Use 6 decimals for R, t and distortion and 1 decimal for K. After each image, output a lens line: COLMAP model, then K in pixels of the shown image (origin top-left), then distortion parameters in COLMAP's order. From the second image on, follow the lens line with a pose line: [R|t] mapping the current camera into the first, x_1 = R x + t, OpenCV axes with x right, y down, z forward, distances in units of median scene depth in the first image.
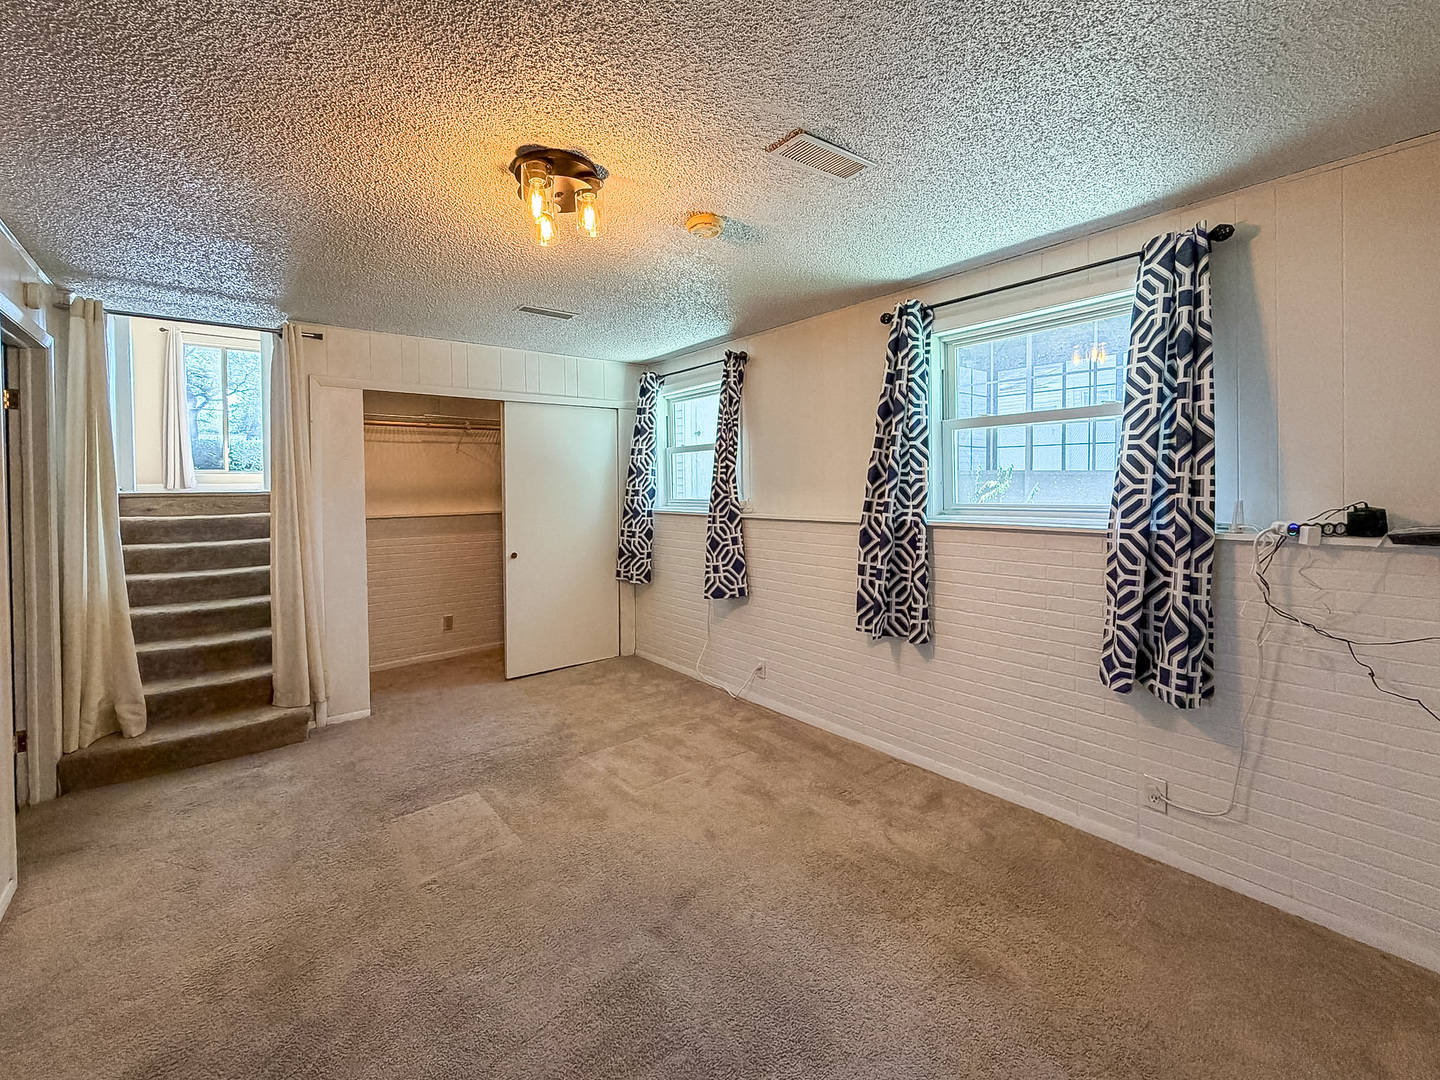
lens RADIAL K [[604.1, 0, 714.4], [0, 604.1, 489.8], [0, 0, 1]] dist [0.000871, 0.000016]
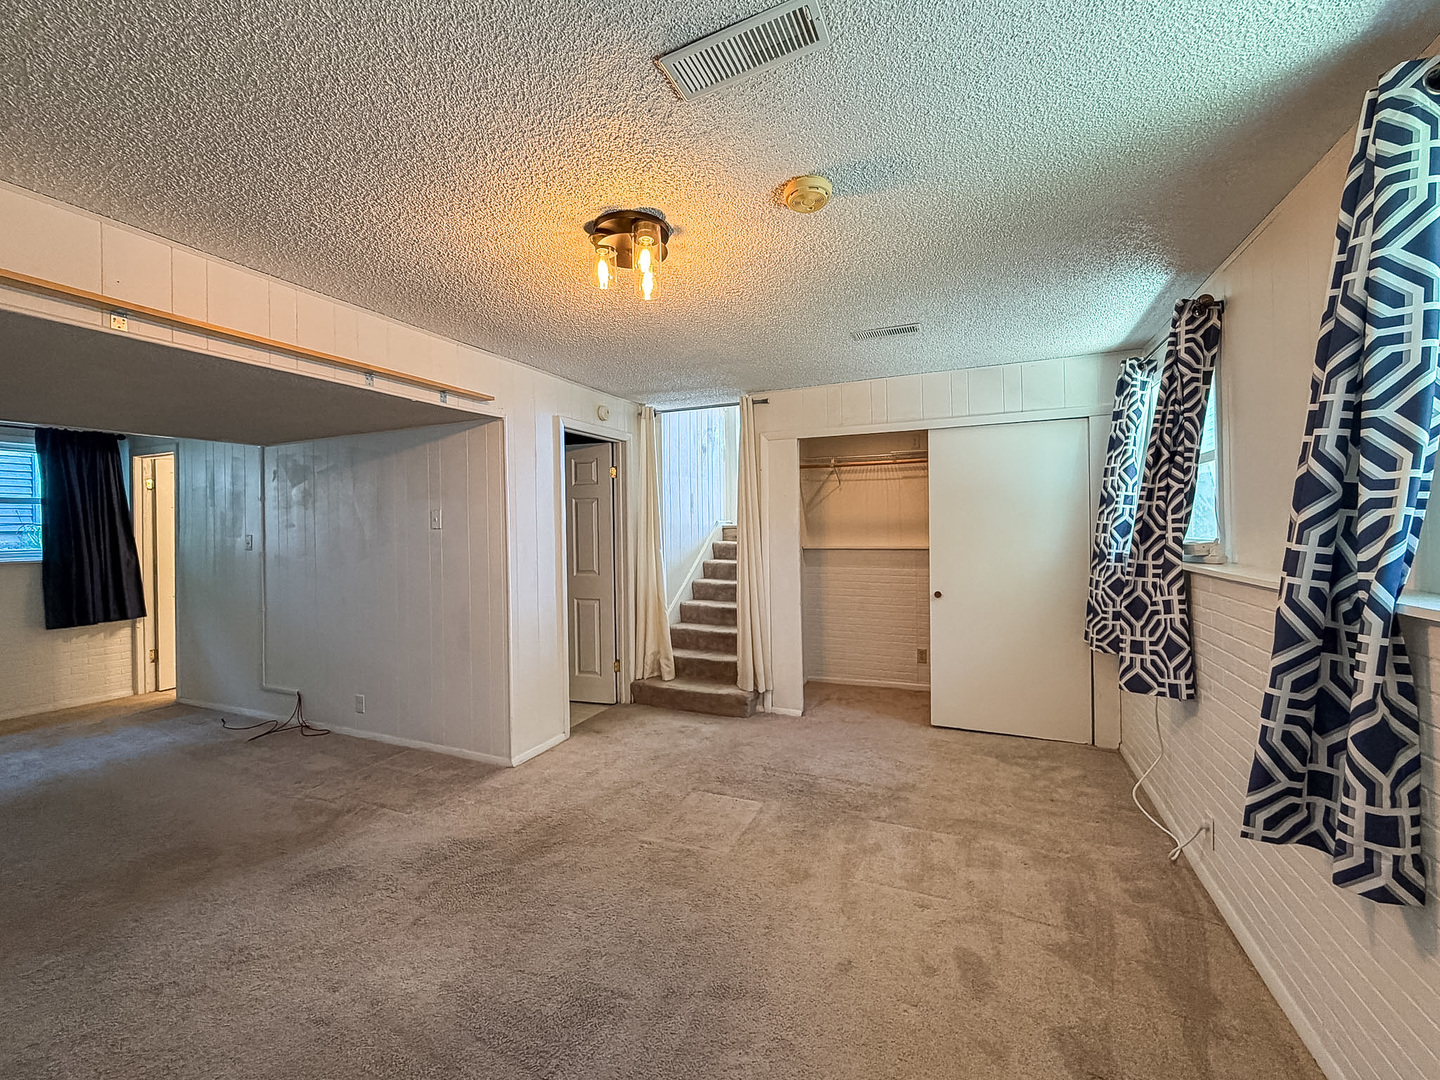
lens RADIAL K [[593.5, 0, 704.6], [0, 593.5, 528.7], [0, 0, 1]] dist [-0.000534, -0.000151]
pose [[0.463840, 0.009096, -0.885872, 0.394385], [-0.001319, 0.999953, 0.009577, -0.001280], [0.885918, -0.003274, 0.463831, 0.329853]]
